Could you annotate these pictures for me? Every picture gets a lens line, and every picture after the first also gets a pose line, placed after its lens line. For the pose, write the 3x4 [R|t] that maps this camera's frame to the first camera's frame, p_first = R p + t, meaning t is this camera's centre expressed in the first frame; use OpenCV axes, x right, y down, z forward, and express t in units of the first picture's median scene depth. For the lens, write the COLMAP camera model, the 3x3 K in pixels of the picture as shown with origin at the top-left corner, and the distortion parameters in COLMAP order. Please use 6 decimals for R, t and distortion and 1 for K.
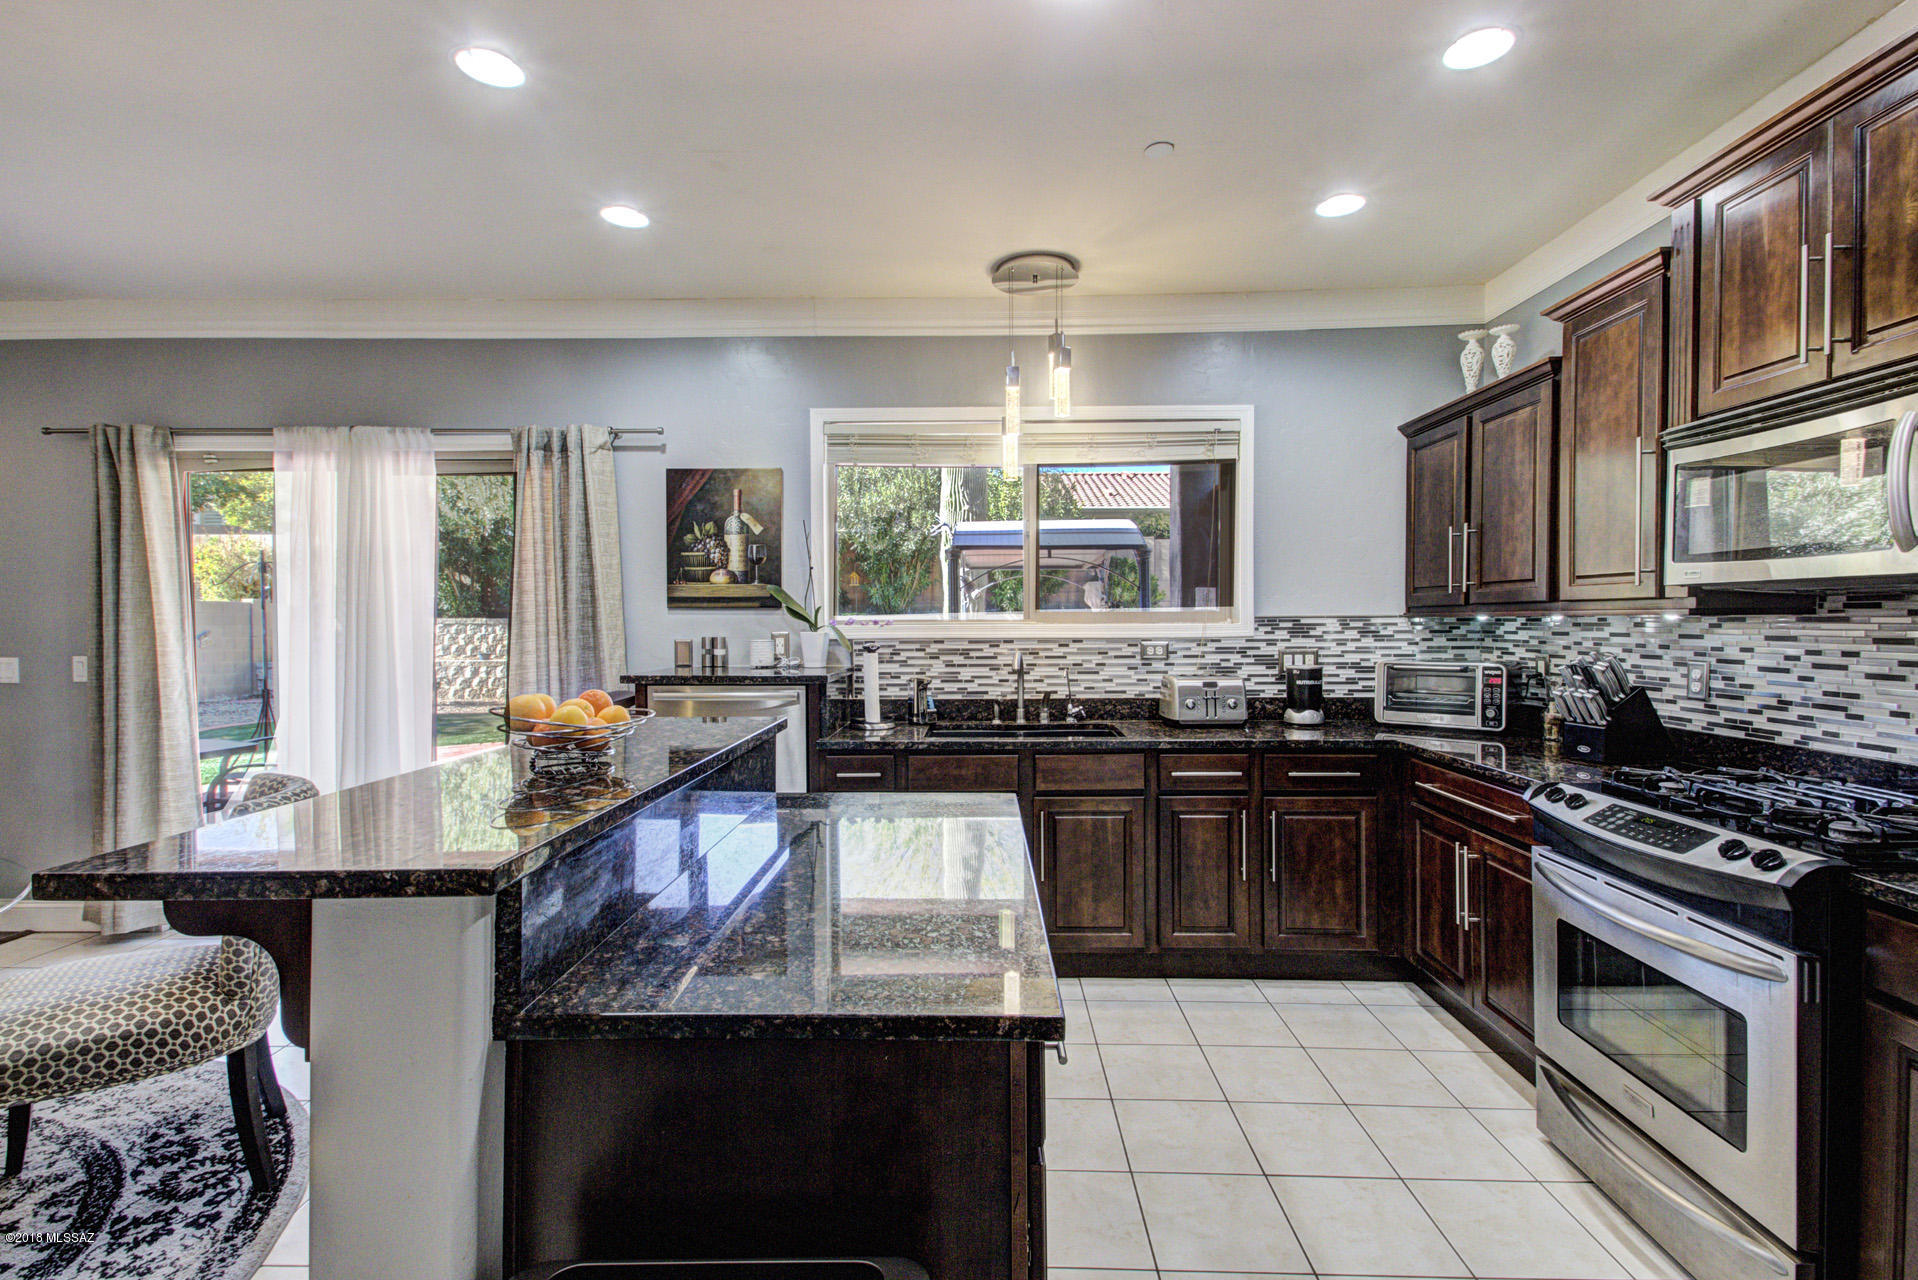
lens RADIAL K [[895.5, 0, 961.8], [0, 895.5, 634.5], [0, 0, 1]] dist [0.035050, -0.009967]
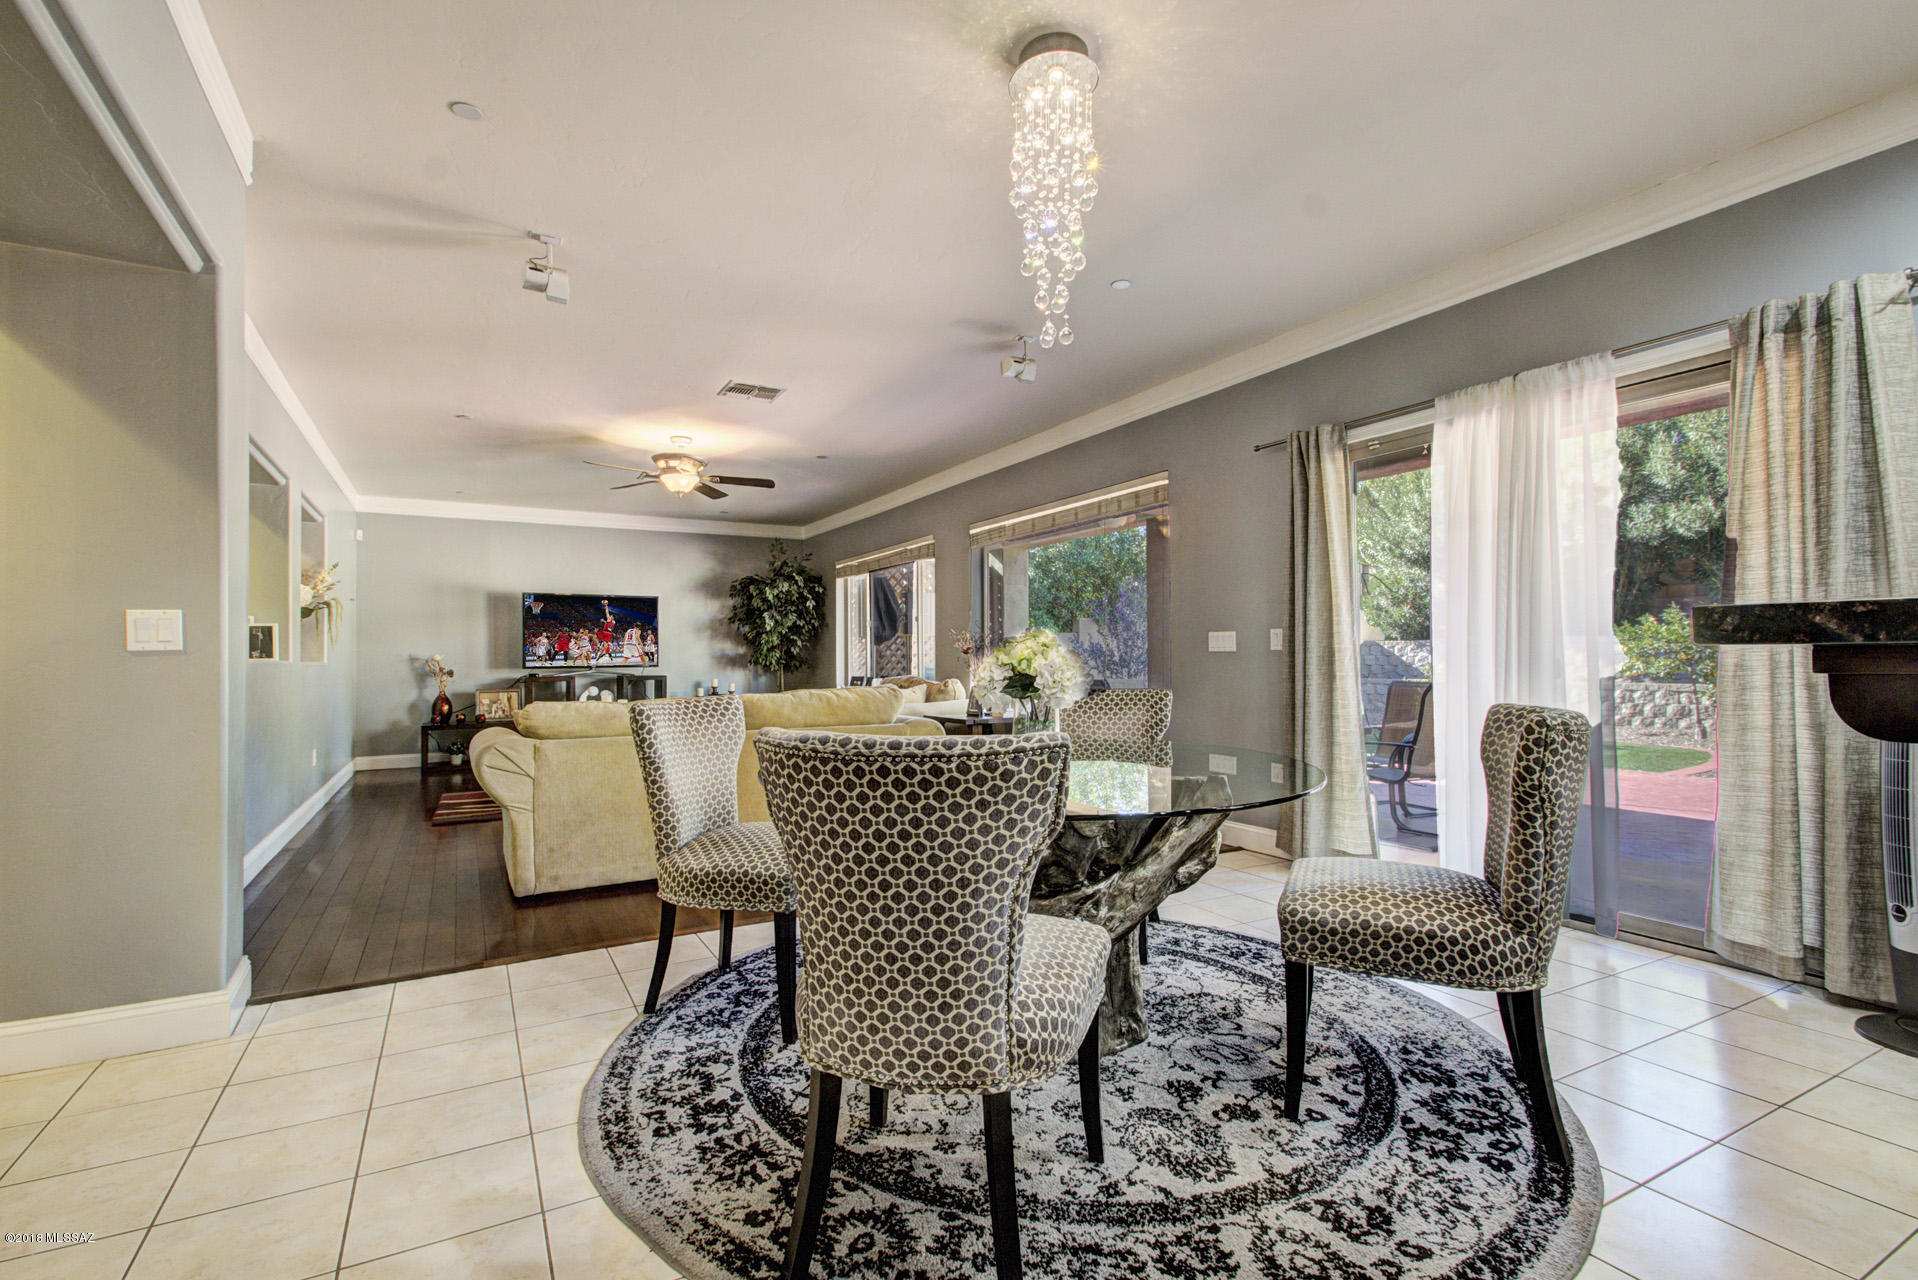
lens RADIAL K [[895.5, 0, 951.1], [0, 895.5, 641.3], [0, 0, 1]] dist [0.035050, -0.009967]
pose [[0.497851, -0.008022, -0.867226, -0.162711], [-0.007286, 0.999883, -0.013432, 0.070149], [0.867232, 0.013005, 0.497734, 0.032397]]
